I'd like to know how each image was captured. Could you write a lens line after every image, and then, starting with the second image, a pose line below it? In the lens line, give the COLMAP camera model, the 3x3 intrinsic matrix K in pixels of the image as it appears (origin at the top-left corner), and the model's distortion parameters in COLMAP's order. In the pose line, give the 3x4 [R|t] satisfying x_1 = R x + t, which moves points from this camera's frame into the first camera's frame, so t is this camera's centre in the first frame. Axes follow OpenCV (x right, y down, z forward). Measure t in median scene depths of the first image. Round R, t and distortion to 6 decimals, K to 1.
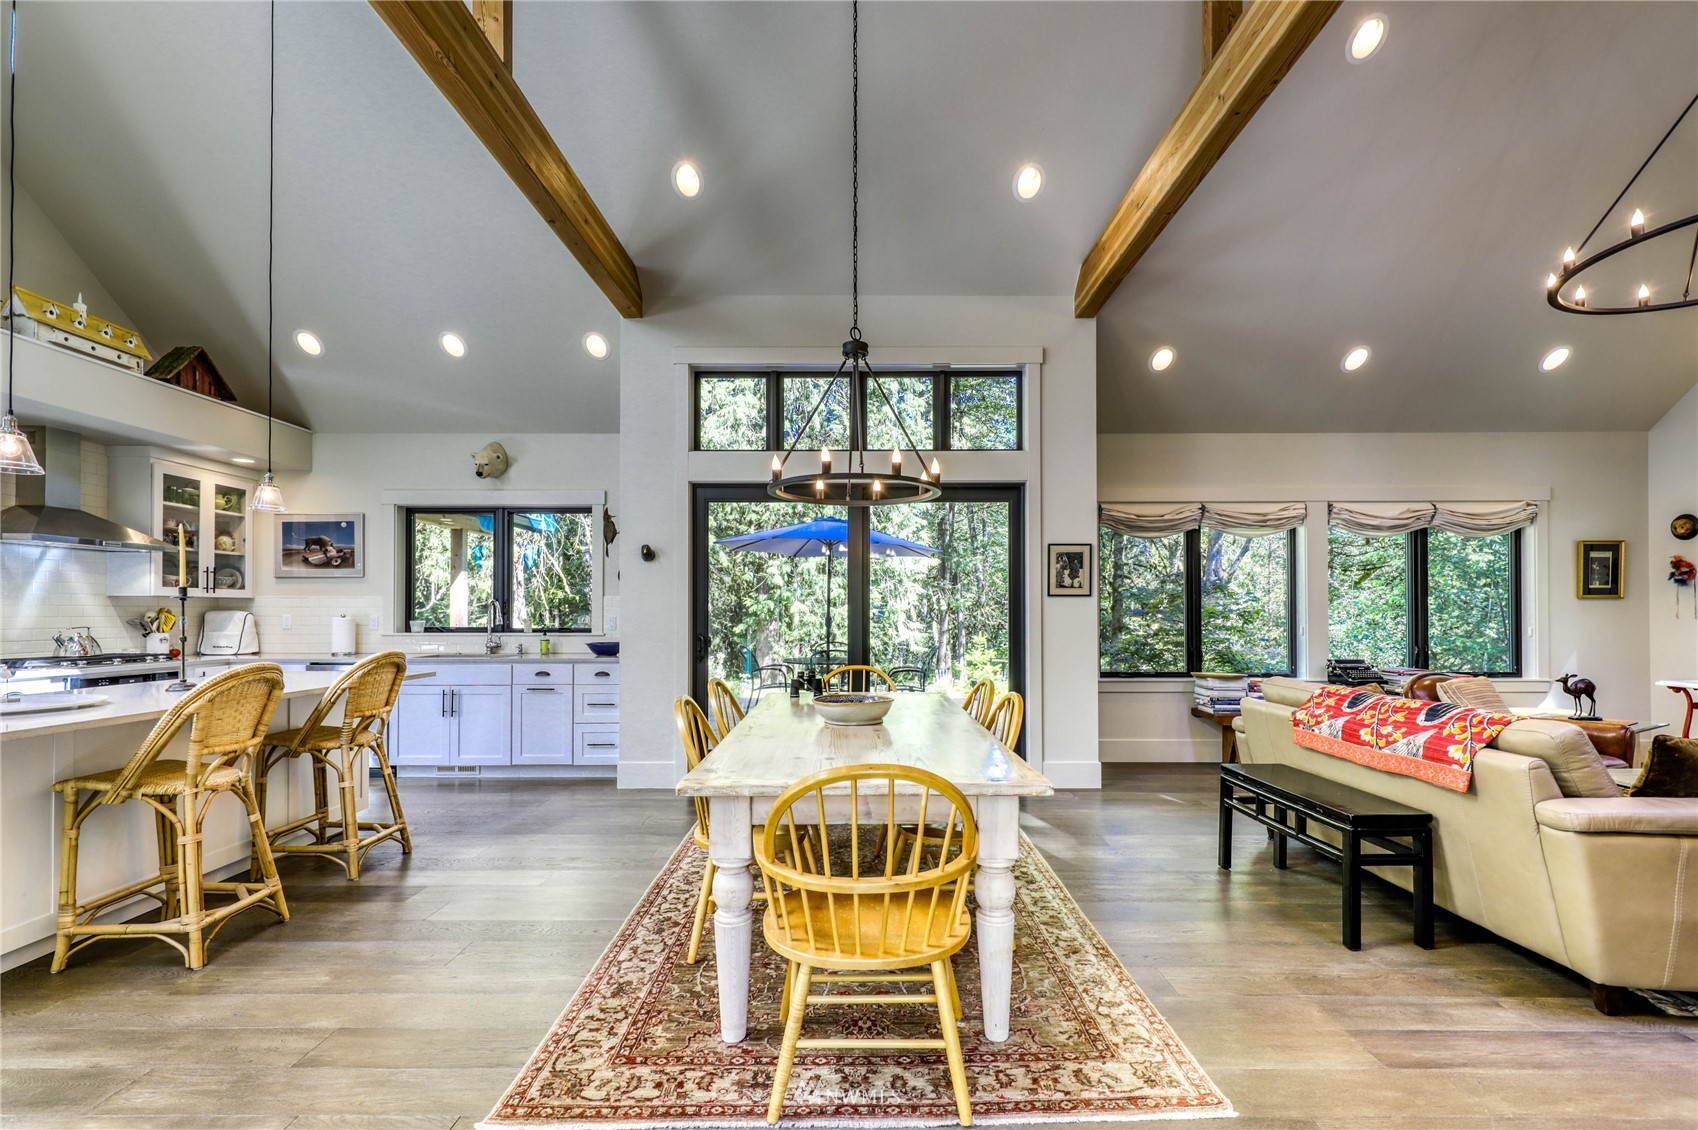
lens RADIAL K [[723.6, 0, 835.2], [0, 723.6, 606.8], [0, 0, 1]] dist [-0.001846, -0.000248]
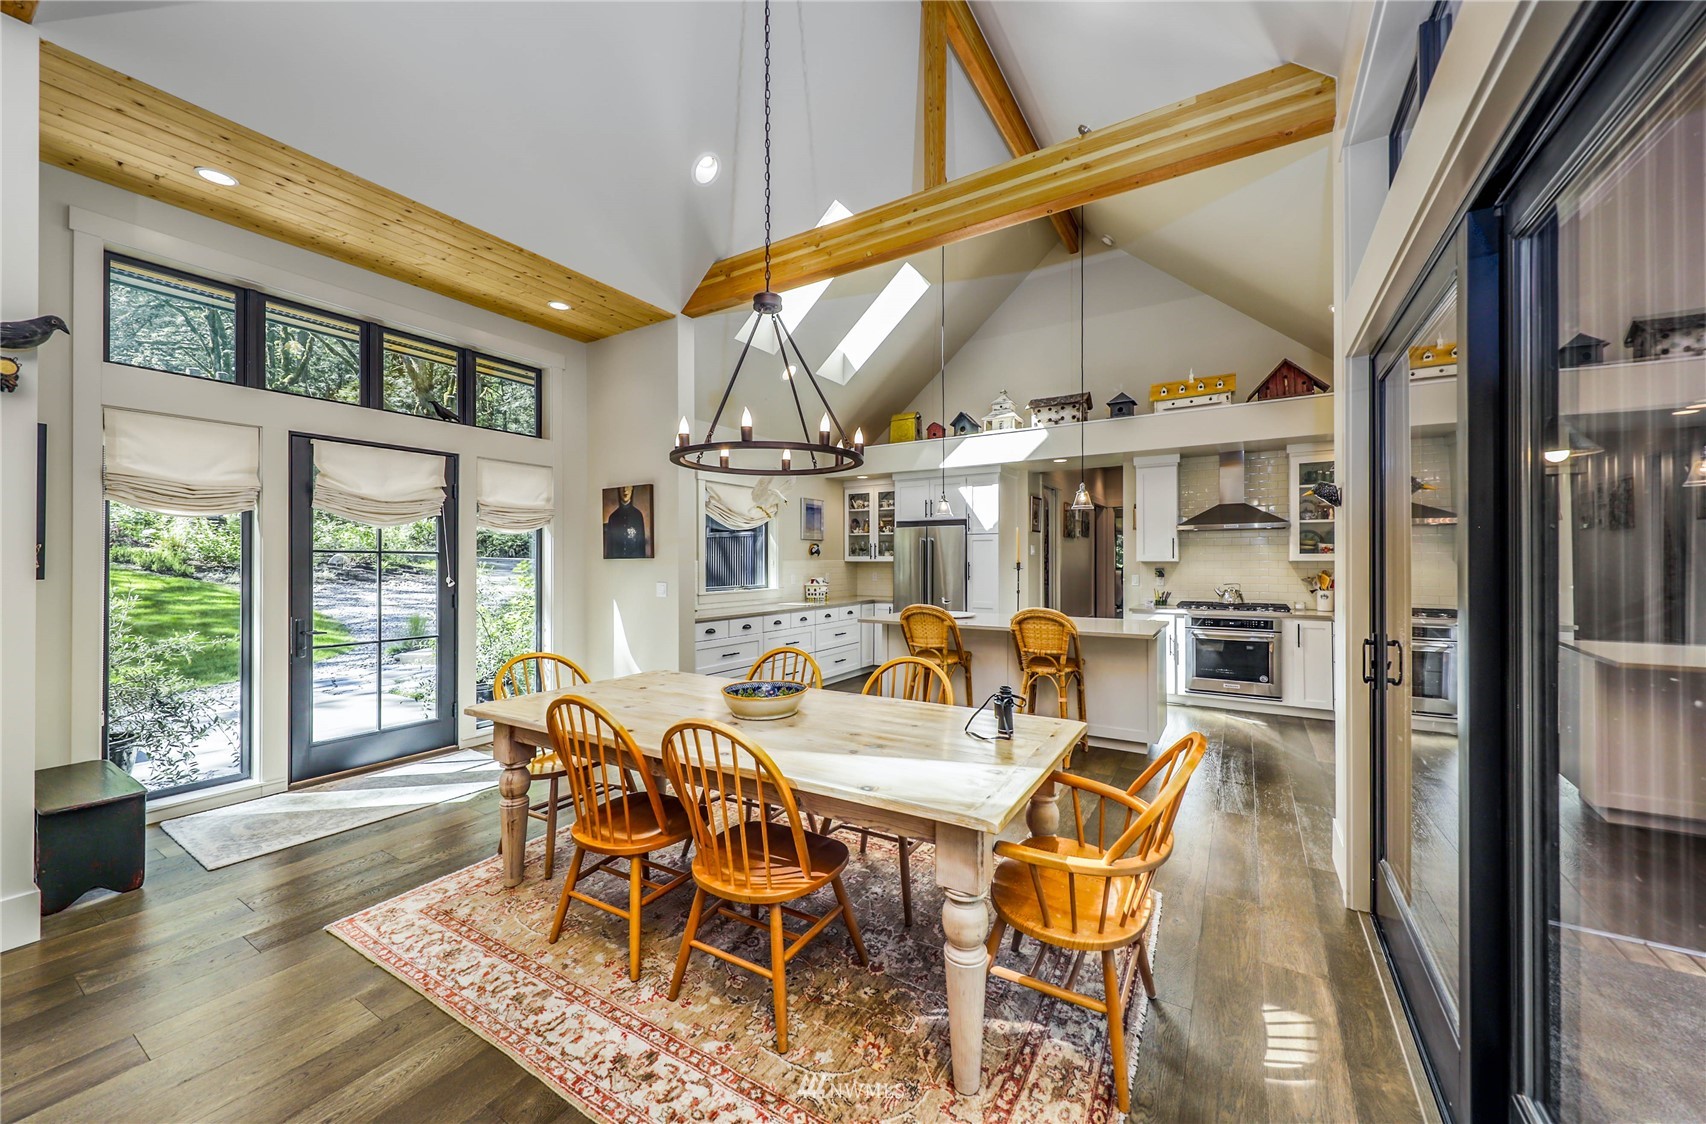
lens RADIAL K [[605.0, 0, 862.6], [0, 605.0, 561.6], [0, 0, 1]] dist [0.000598, 0.000016]
pose [[-0.506259, -0.001320, -0.862380, 0.332522], [0.005872, 0.999970, -0.004978, -0.012256], [0.862362, -0.007584, -0.506236, 0.804642]]
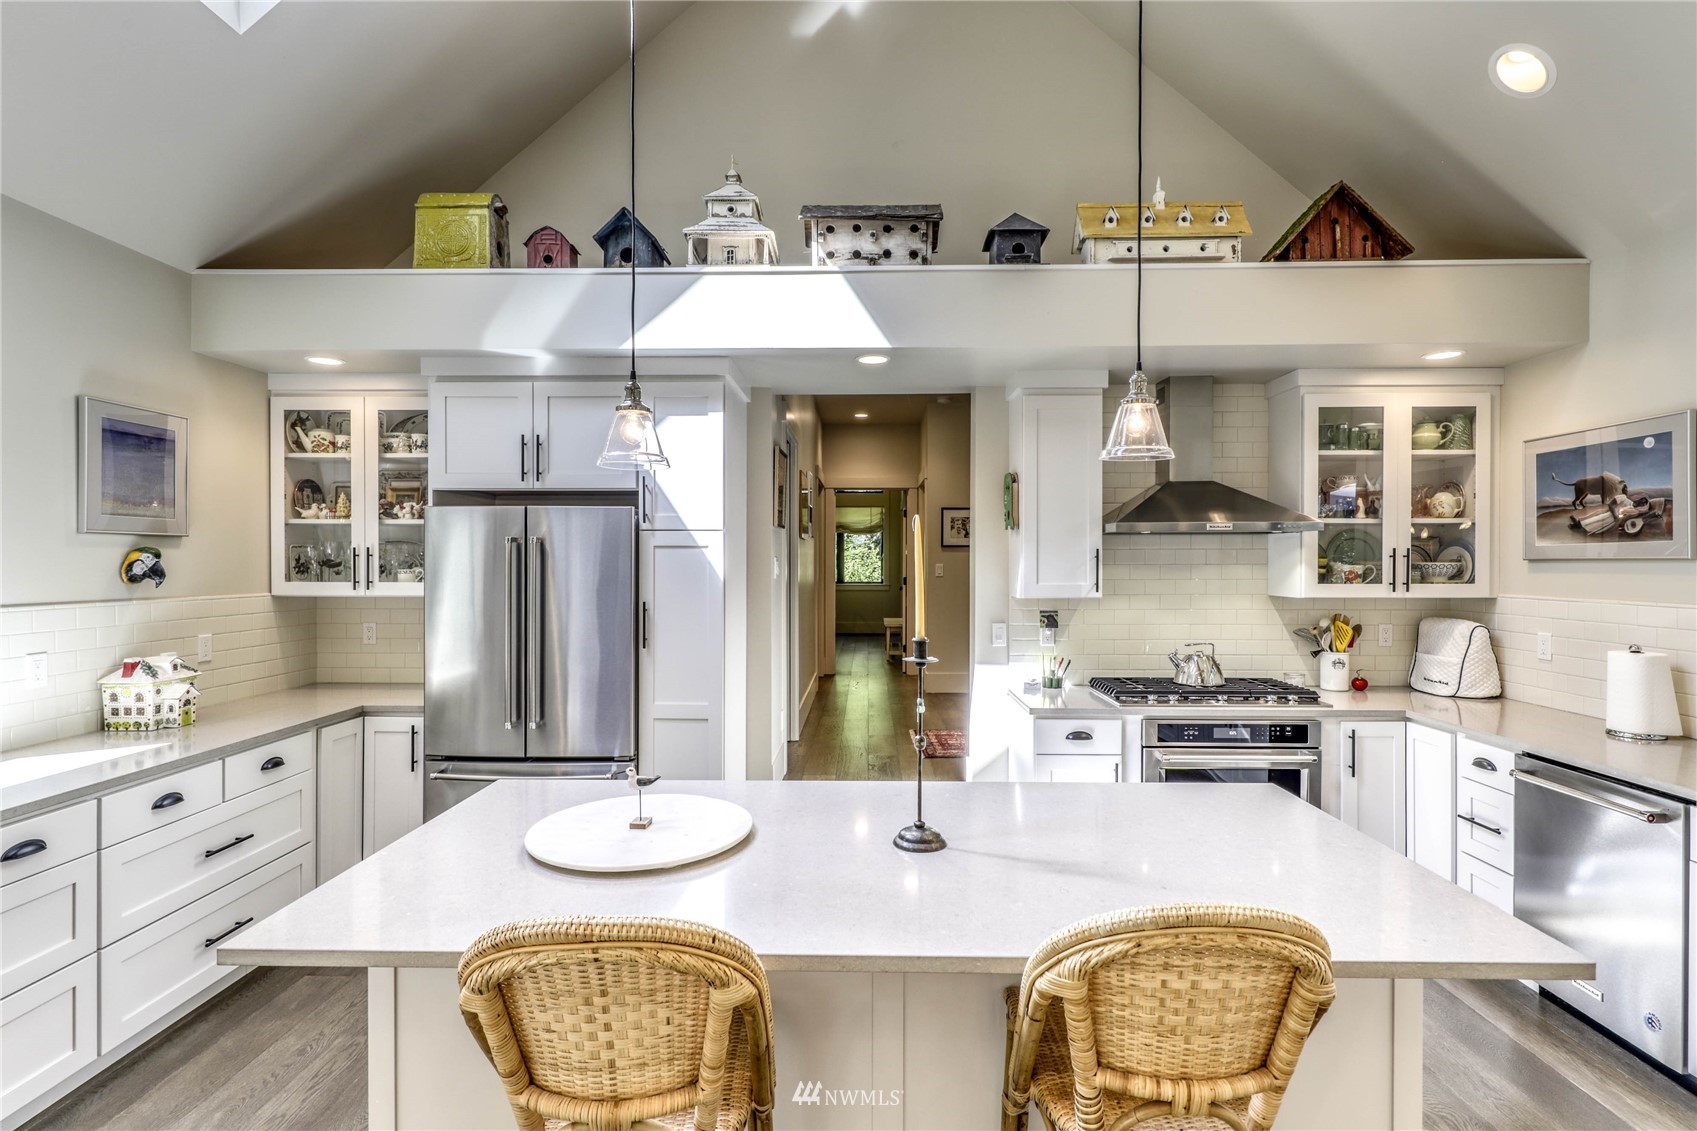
lens RADIAL K [[810.5, 0, 852.4], [0, 810.5, 567.3], [0, 0, 1]] dist [-0.000095, -0.000041]
pose [[0.005028, 0.002182, -0.999985, -0.193259], [0.007047, 0.999973, 0.002218, -0.043118], [0.999963, -0.007058, 0.005013, 0.532654]]
